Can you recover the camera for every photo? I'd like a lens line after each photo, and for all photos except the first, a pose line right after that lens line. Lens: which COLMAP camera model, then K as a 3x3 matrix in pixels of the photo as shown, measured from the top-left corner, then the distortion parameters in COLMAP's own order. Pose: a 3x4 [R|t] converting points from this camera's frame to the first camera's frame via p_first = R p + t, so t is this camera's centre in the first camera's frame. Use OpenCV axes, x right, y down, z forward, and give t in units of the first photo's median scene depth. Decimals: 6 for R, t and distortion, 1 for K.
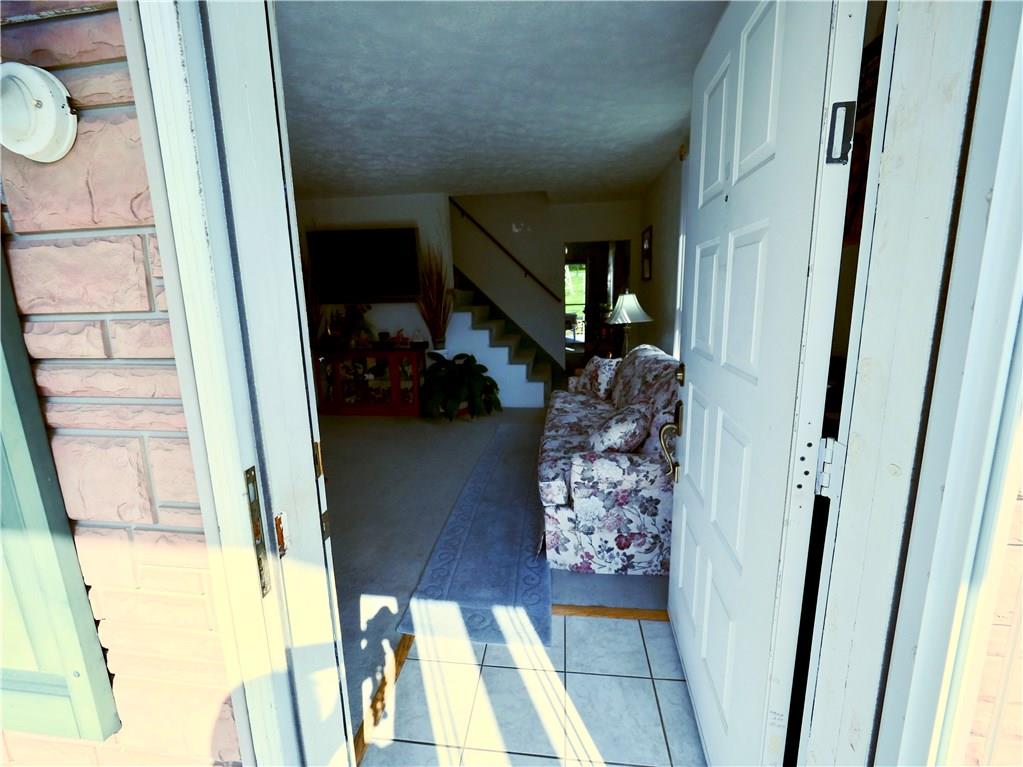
lens RADIAL K [[437.4, 0, 503.9], [0, 437.4, 386.0], [0, 0, 1]] dist [-0.006790, 0.001462]
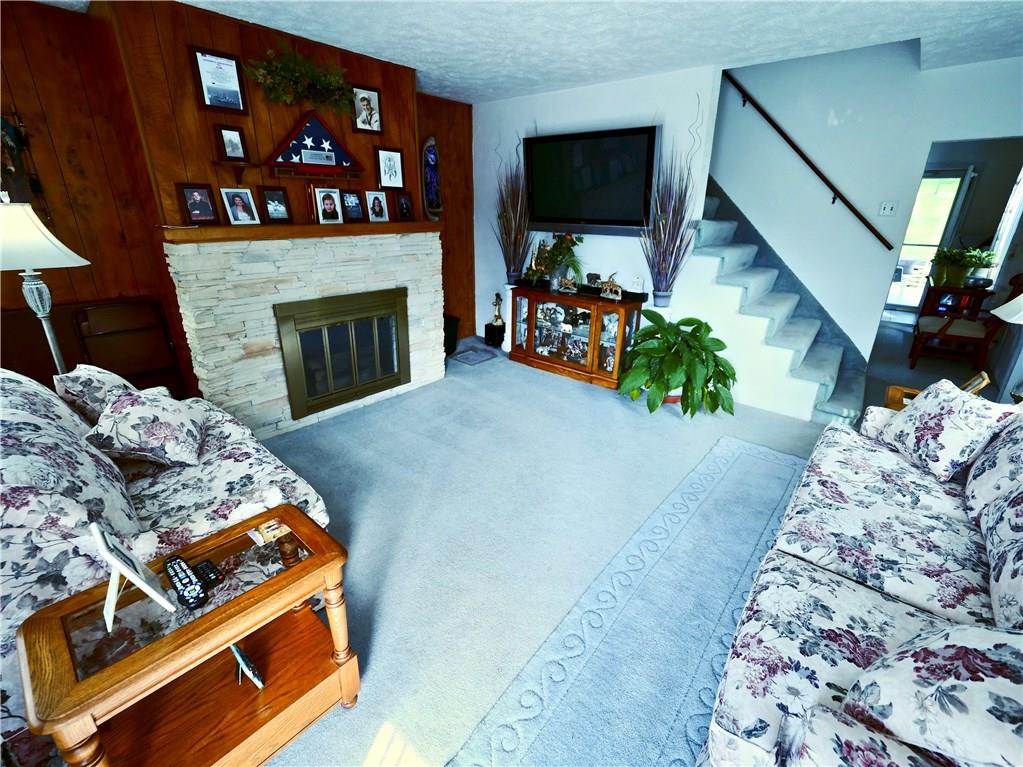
lens RADIAL K [[437.4, 0, 519.6], [0, 437.4, 372.8], [0, 0, 1]] dist [-0.006790, 0.001462]
pose [[0.850179, 0.217824, -0.479321, 0.023148], [-0.138112, 0.970789, 0.196198, -0.087685], [0.508056, -0.100604, 0.855428, 0.258814]]
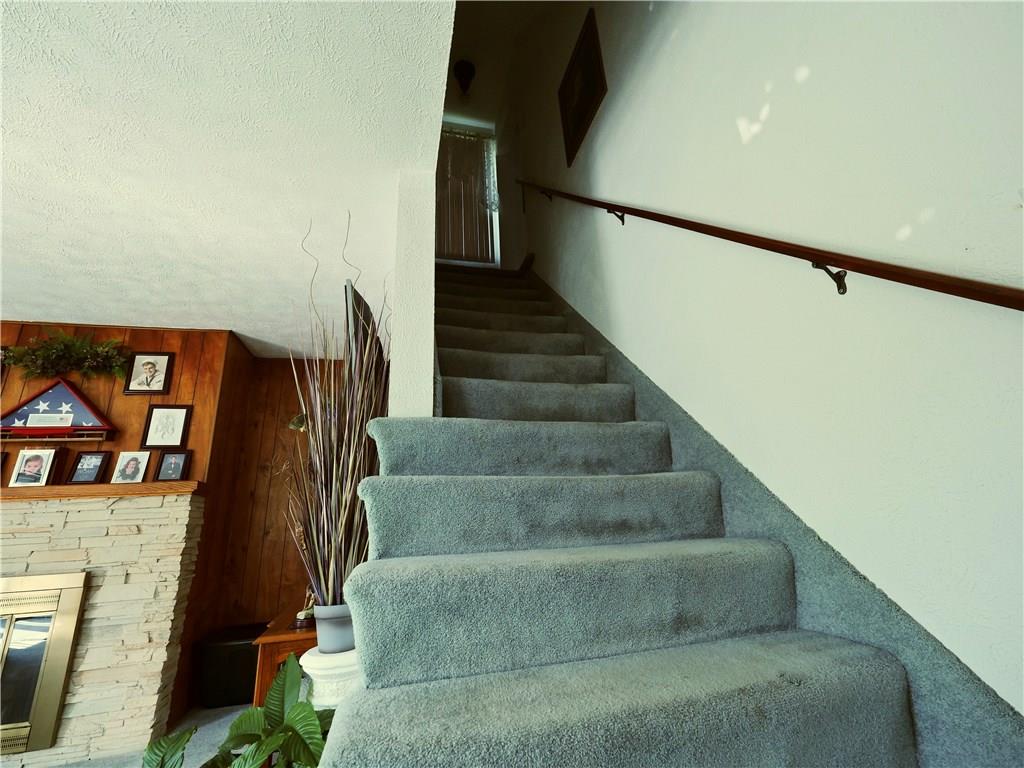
lens RADIAL K [[437.8, 0, 505.5], [0, 437.8, 372.9], [0, 0, 1]] dist [-0.006790, 0.001462]
pose [[0.386818, -0.280581, -0.878434, 0.255088], [-0.142726, 0.922892, -0.357631, -0.192413], [0.911044, 0.263713, 0.316945, 1.370004]]
